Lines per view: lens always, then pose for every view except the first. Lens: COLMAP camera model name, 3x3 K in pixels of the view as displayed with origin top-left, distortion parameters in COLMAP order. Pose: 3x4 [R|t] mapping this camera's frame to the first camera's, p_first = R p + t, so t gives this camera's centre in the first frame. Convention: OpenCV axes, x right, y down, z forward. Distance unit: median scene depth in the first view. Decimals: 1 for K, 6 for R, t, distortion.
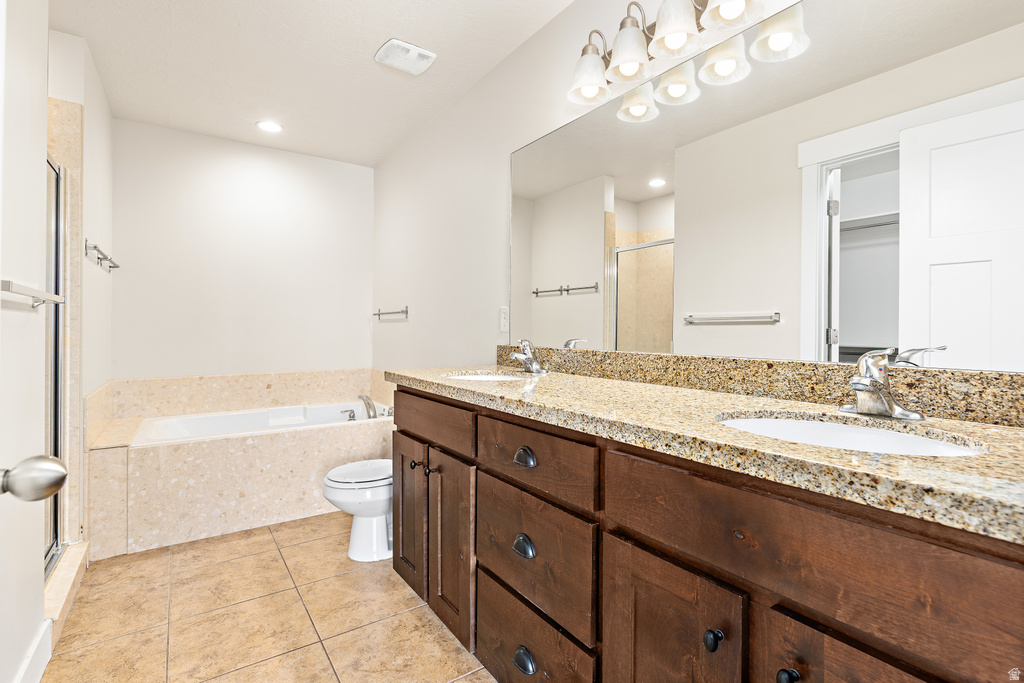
lens RADIAL K [[482.0, 0, 521.8], [0, 482.0, 331.6], [0, 0, 1]] dist [-0.003624, -0.000079]
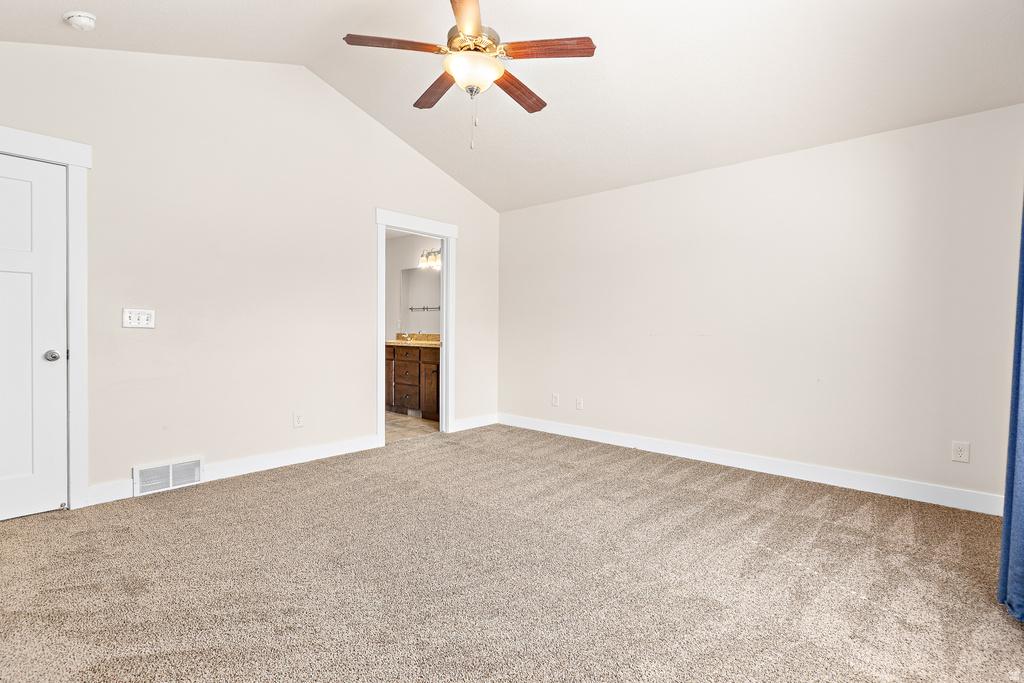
lens RADIAL K [[482.0, 0, 521.8], [0, 482.0, 331.6], [0, 0, 1]] dist [-0.003624, -0.000079]
pose [[0.970182, -0.001879, 0.242371, -0.025538], [0.000516, 0.999984, 0.005687, 0.002301], [-0.242378, -0.005393, 0.970167, -2.488540]]
